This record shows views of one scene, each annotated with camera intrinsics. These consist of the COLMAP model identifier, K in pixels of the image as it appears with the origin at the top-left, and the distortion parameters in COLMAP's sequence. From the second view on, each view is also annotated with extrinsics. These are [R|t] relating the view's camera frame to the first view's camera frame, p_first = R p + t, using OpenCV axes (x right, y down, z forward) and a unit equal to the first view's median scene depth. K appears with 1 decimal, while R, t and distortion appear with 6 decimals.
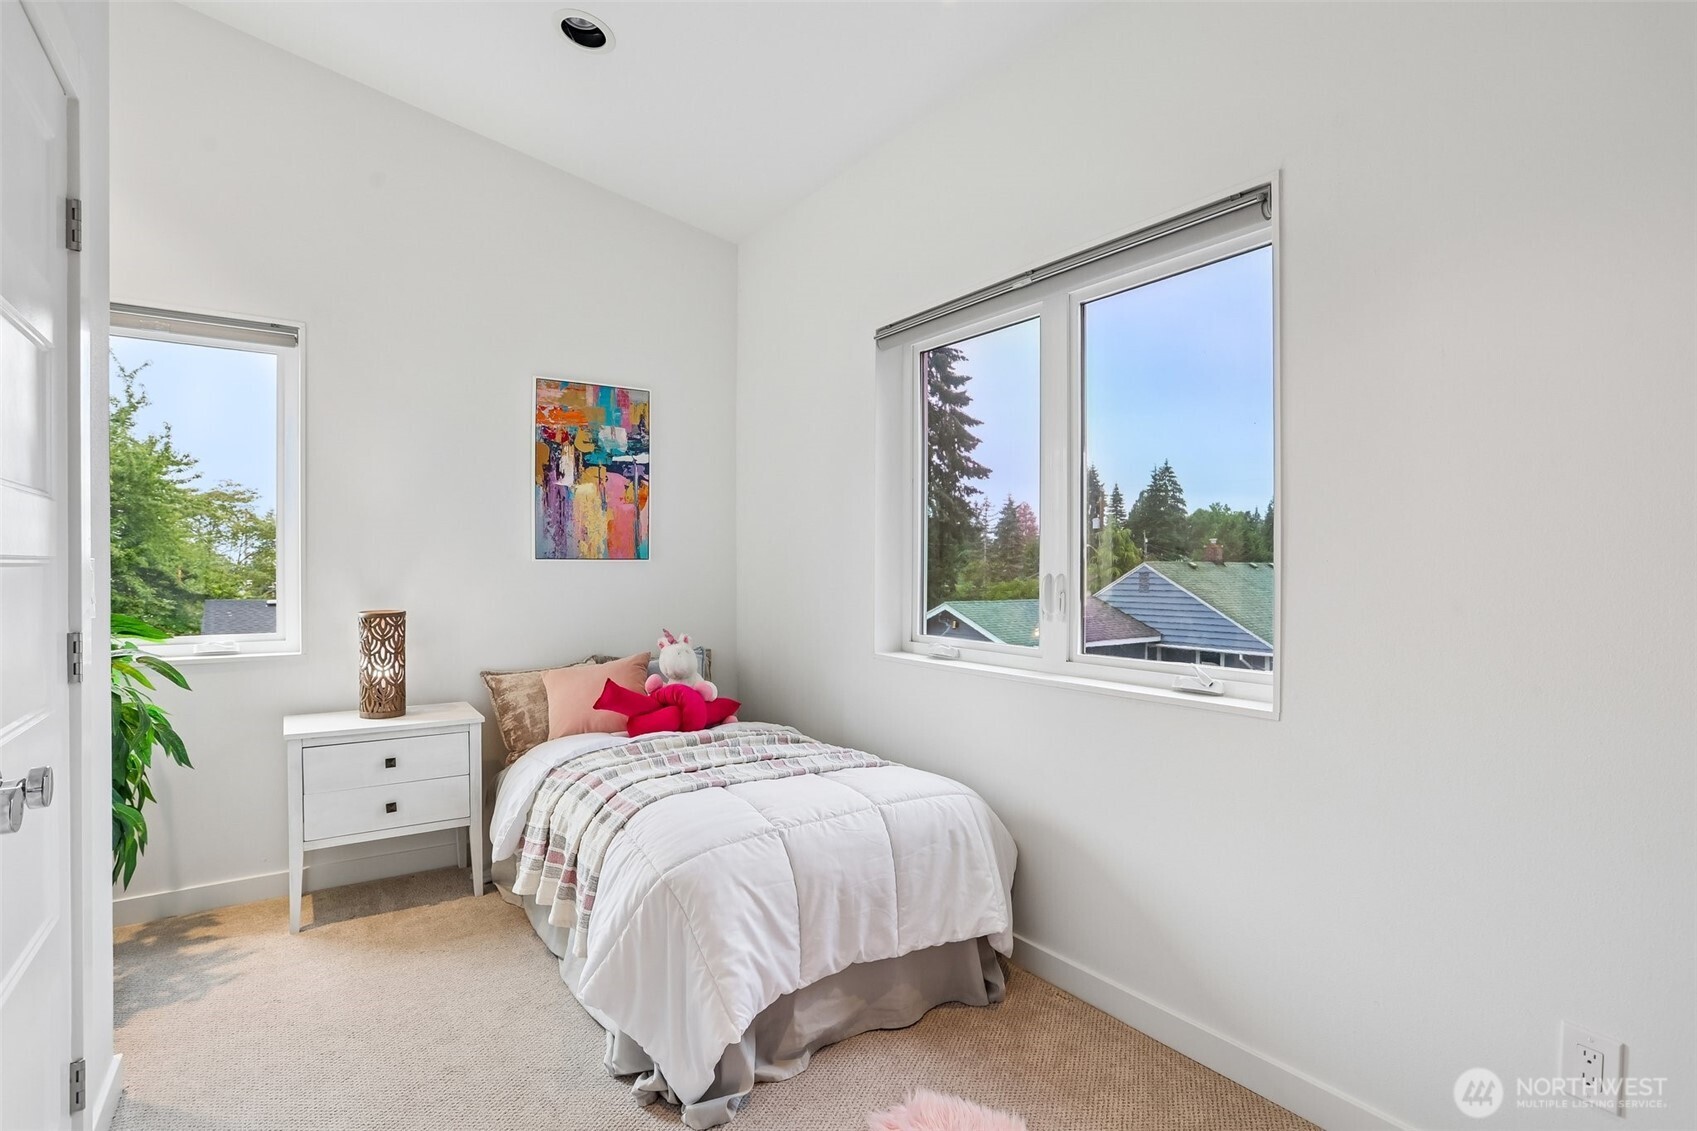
lens RADIAL K [[824.2, 0, 862.4], [0, 824.2, 570.2], [0, 0, 1]] dist [-0.062538, 0.022126]
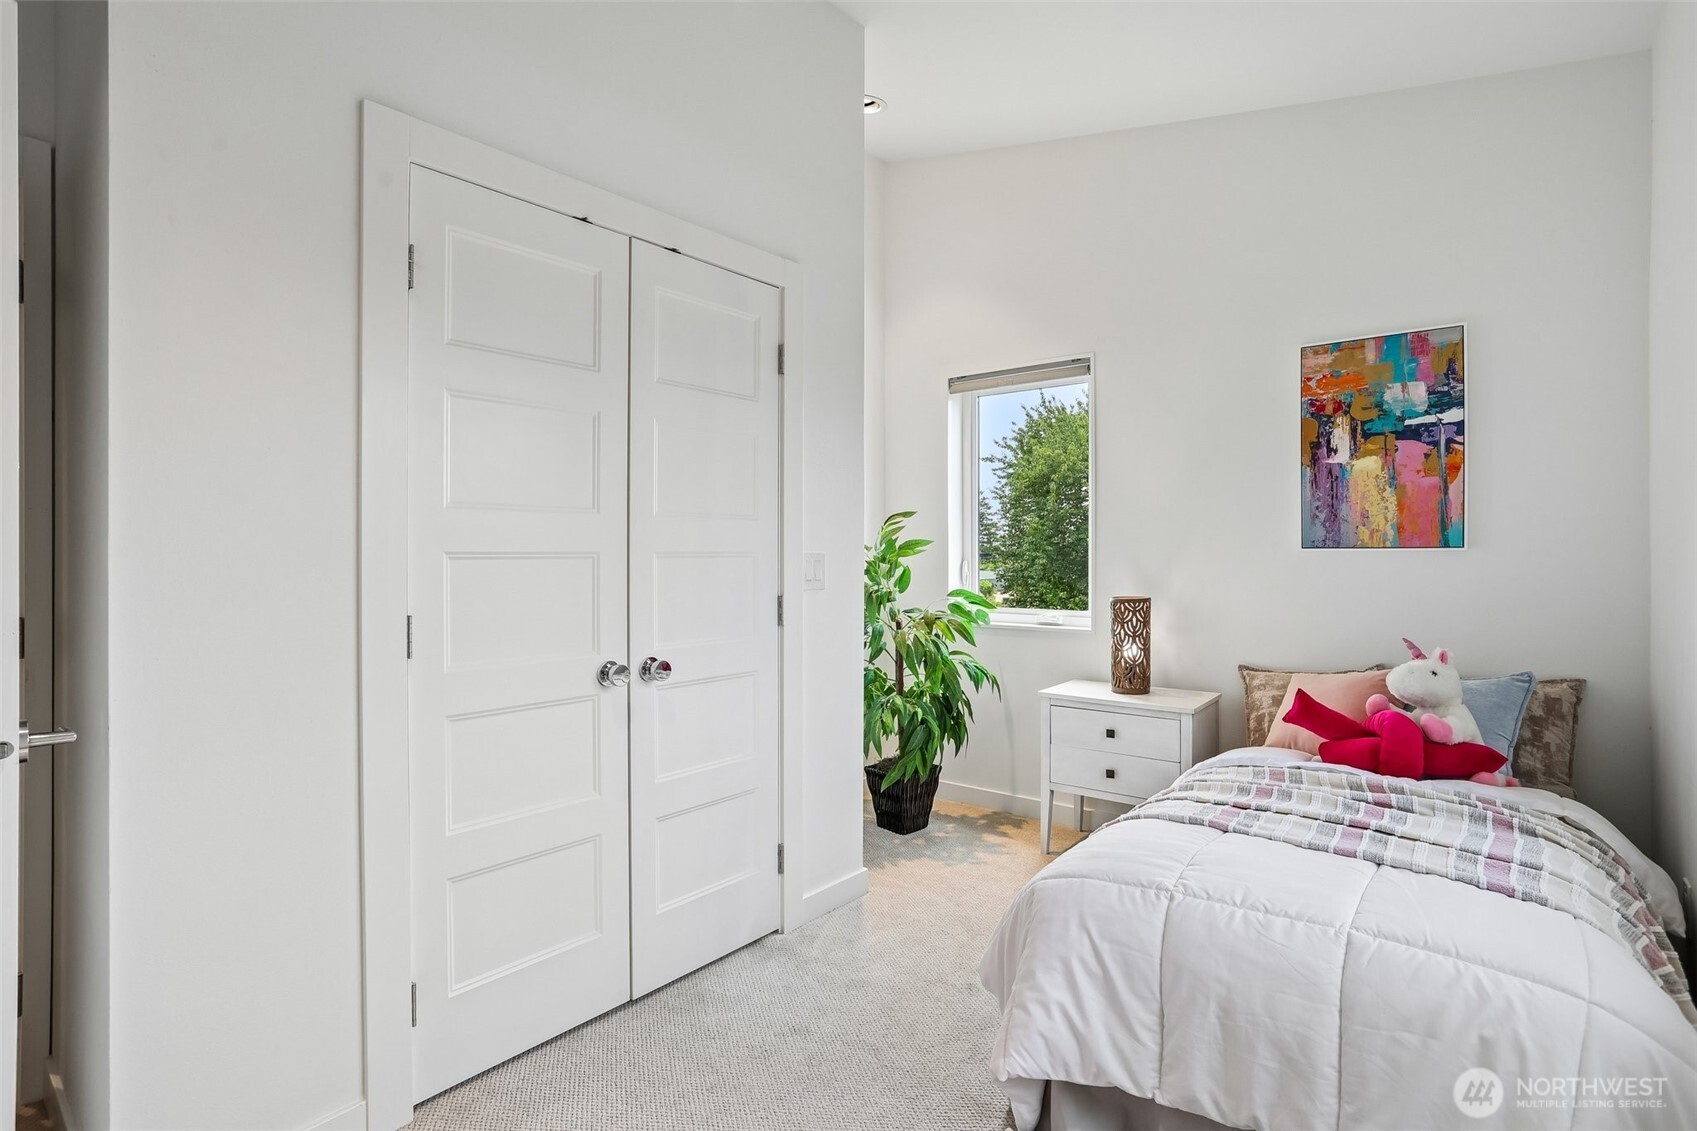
lens RADIAL K [[824.2, 0, 858.4], [0, 824.2, 550.0], [0, 0, 1]] dist [-0.062538, 0.022126]
pose [[0.264037, -0.007782, -0.964481, 0.328472], [-0.006243, 0.999933, -0.009777, -0.000322], [0.964492, 0.008603, 0.263970, 0.291886]]
